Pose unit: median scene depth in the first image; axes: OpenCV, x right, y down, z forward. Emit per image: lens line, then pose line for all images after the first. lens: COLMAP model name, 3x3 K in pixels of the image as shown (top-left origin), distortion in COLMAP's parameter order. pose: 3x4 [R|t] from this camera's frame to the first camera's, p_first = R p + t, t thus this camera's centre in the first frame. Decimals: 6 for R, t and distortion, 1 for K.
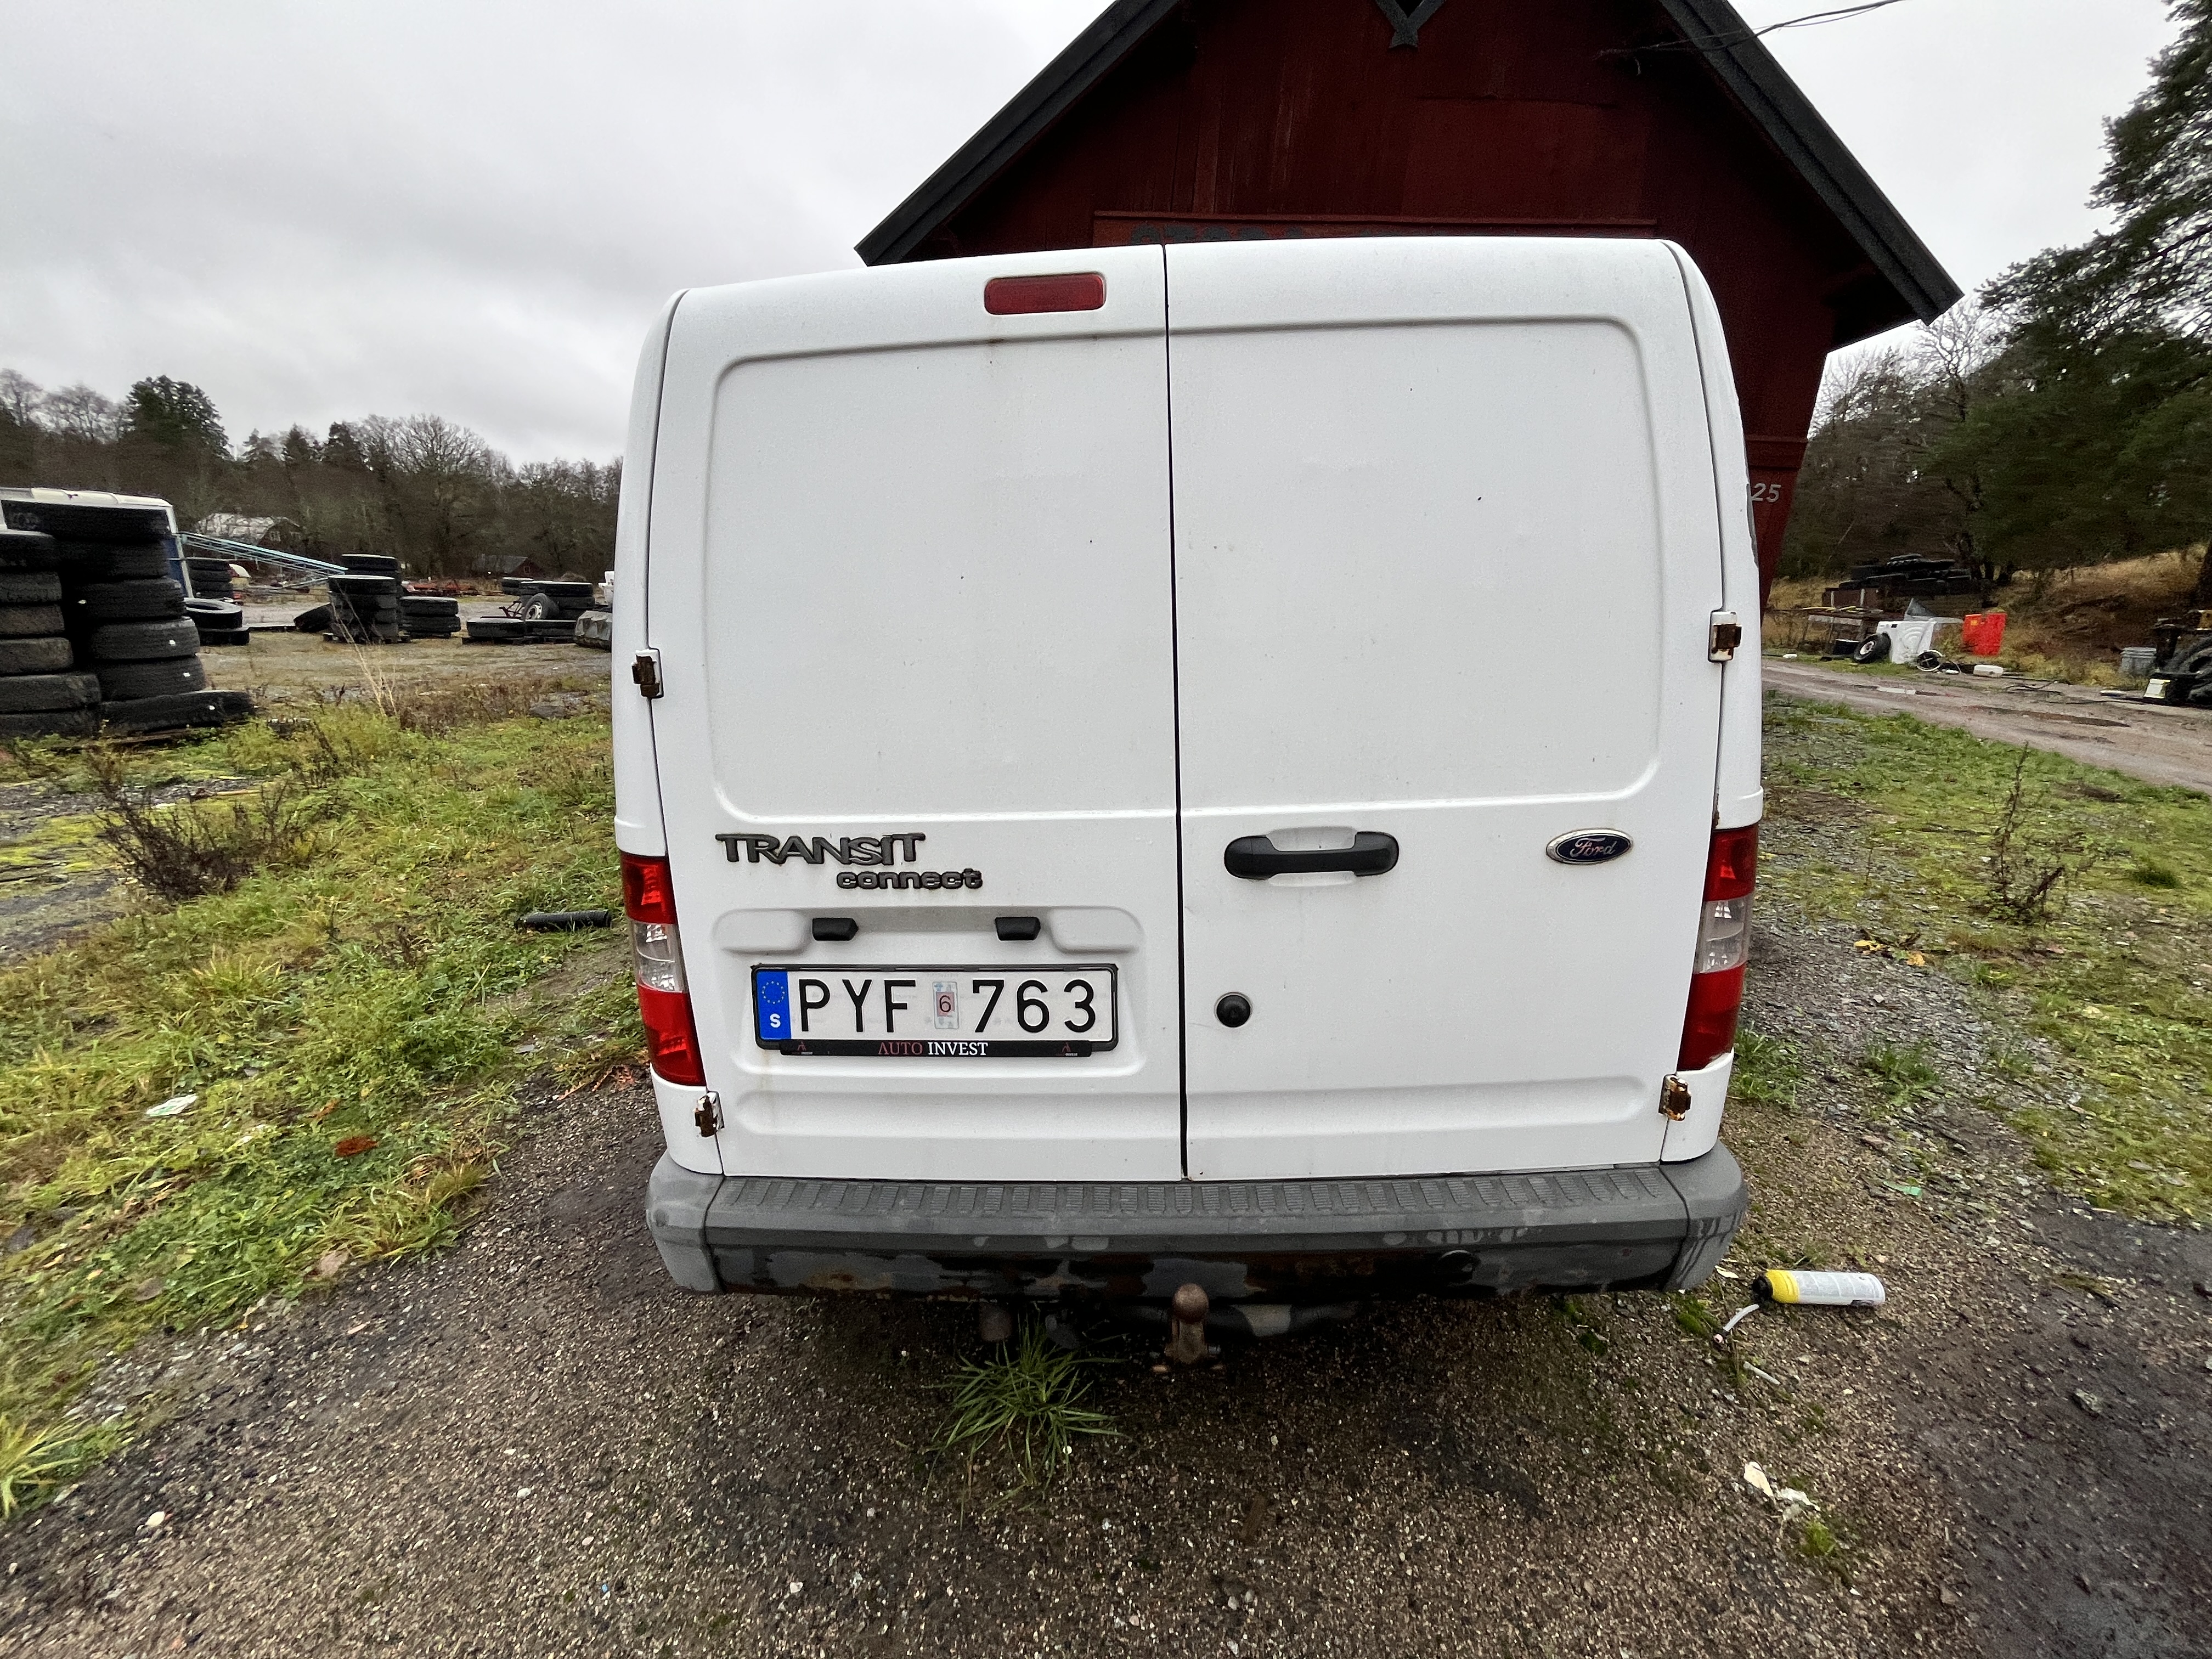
lens RADIAL K [[897.0, 0, 1105.9], [0, 897.0, 827.1], [0, 0, 1]] dist [-0.002243, -0.001295]
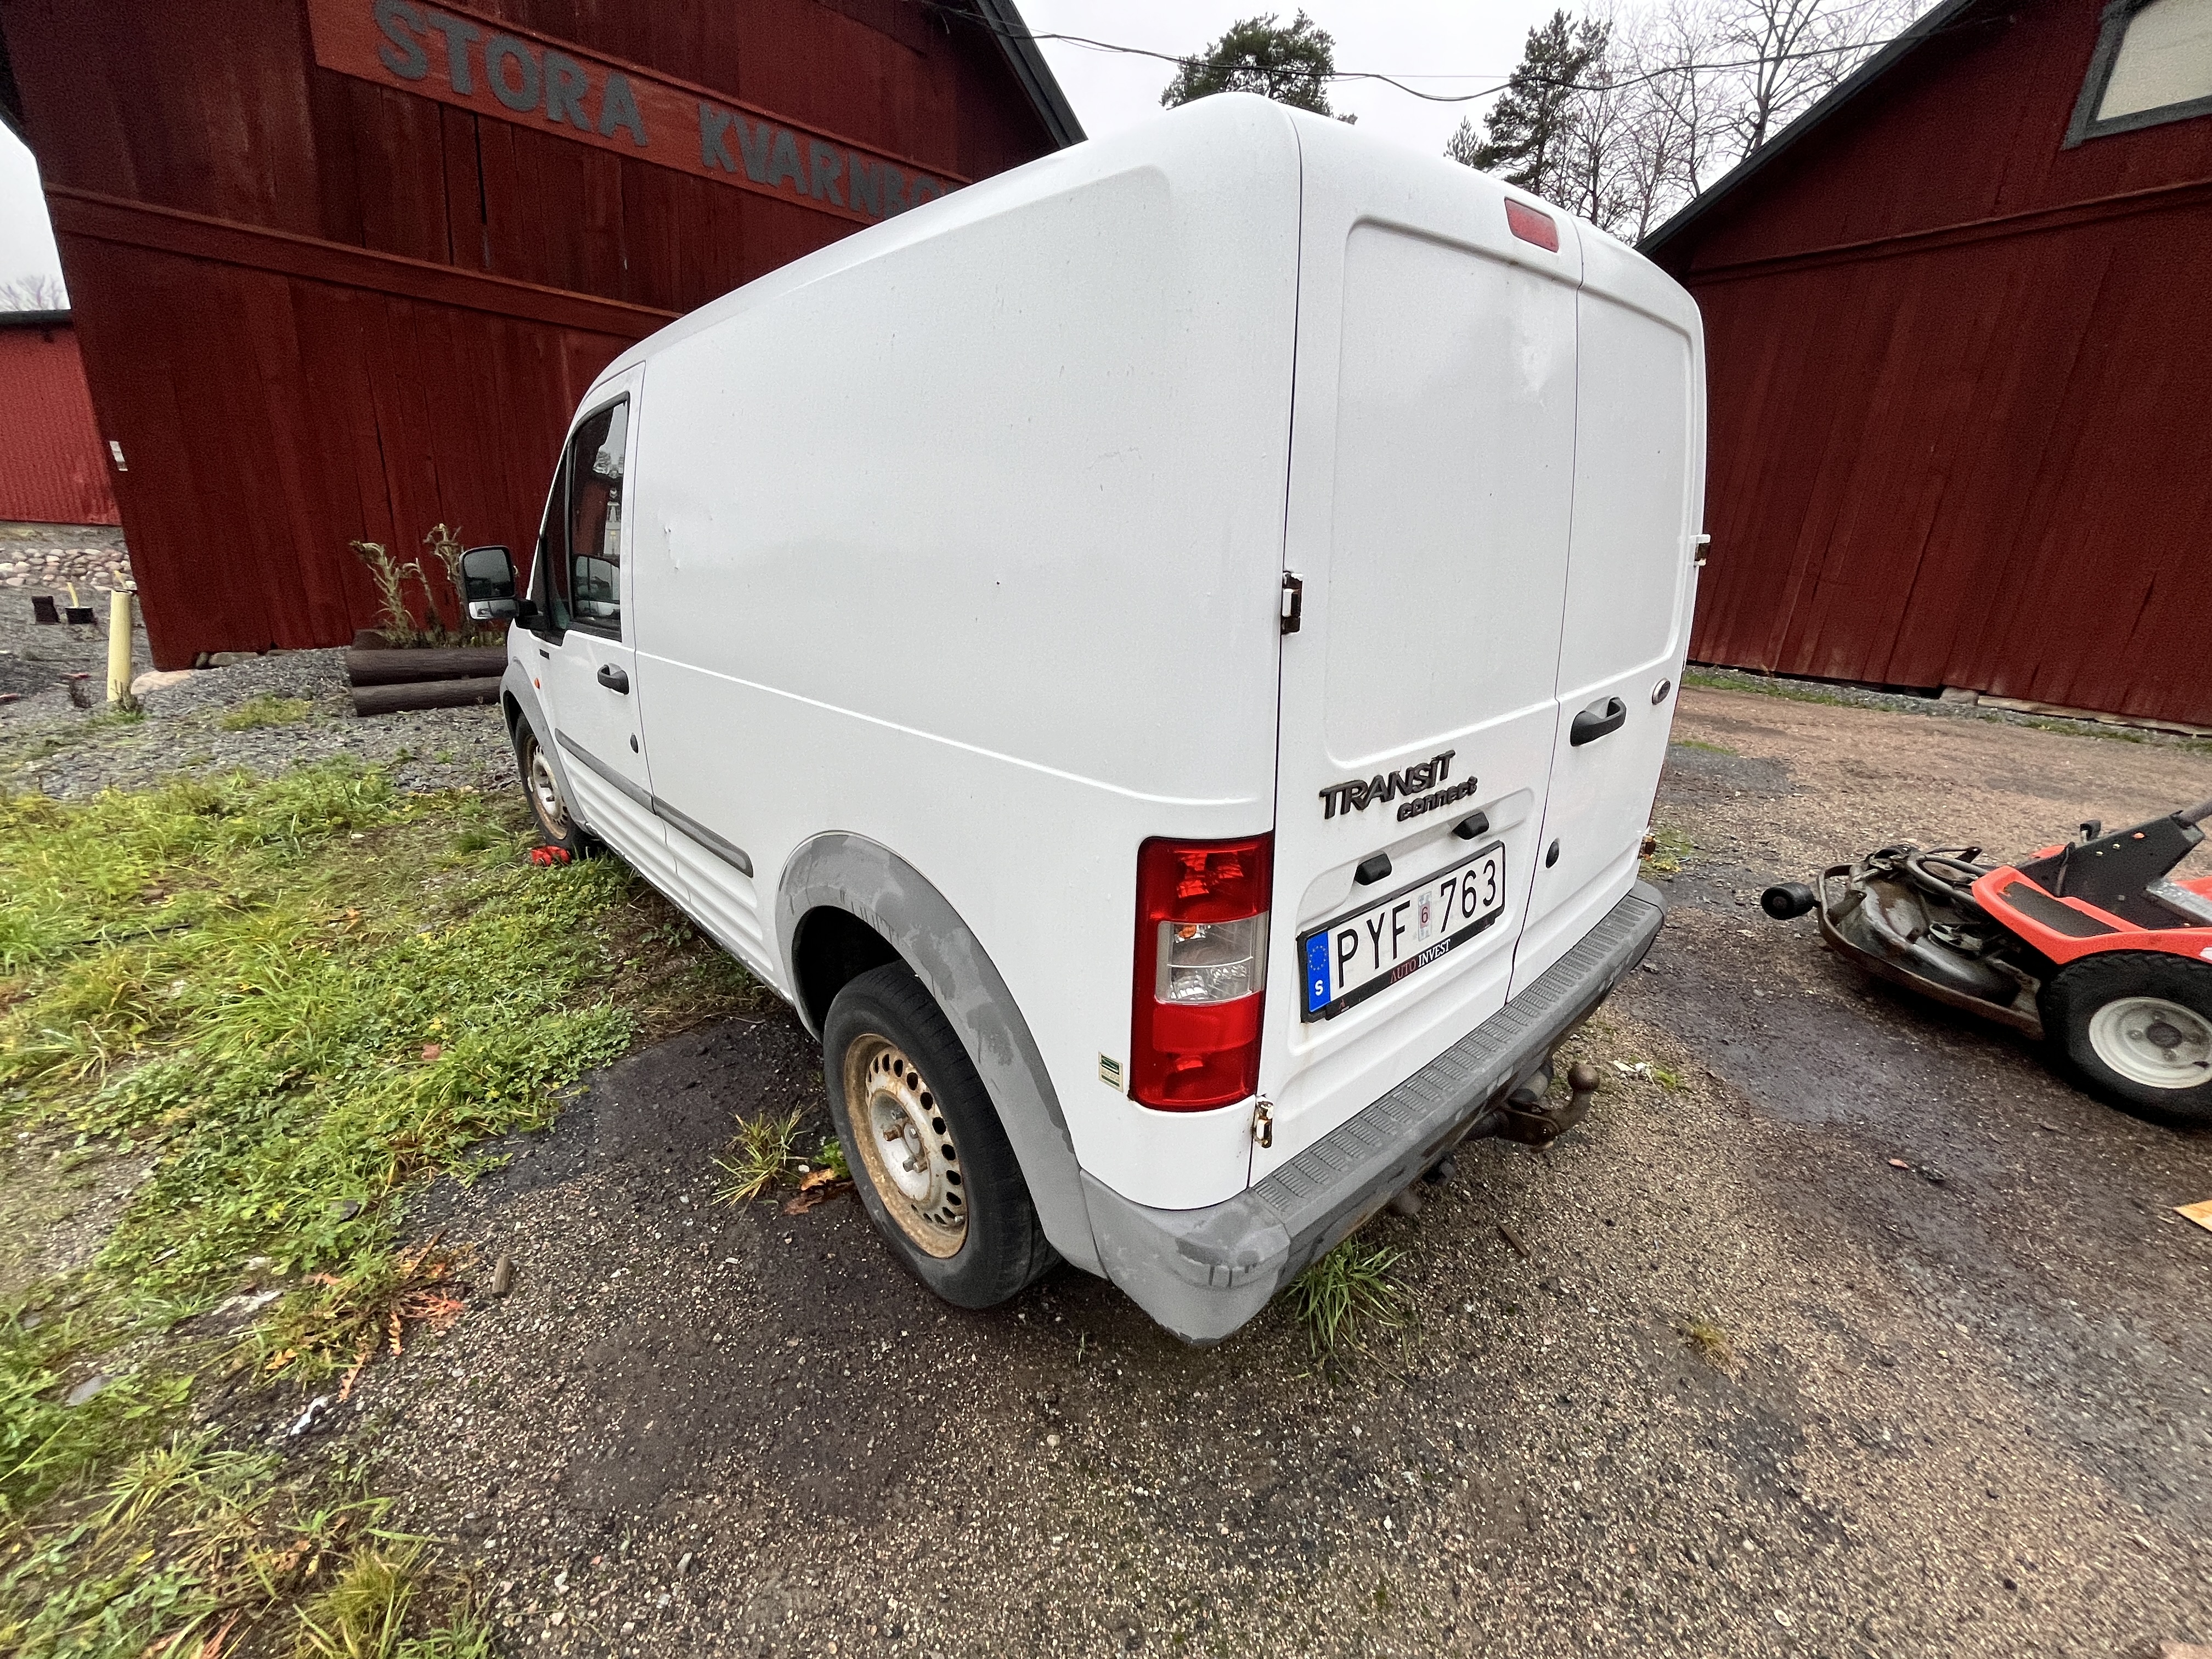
lens RADIAL K [[897.0, 0, 1105.9], [0, 897.0, 827.1], [0, 0, 1]] dist [-0.002243, -0.001295]
pose [[0.715898, -0.212293, 0.665147, -1.113310], [0.163942, 0.977131, 0.135416, -0.103631], [-0.678684, 0.012101, 0.734331, 0.485052]]
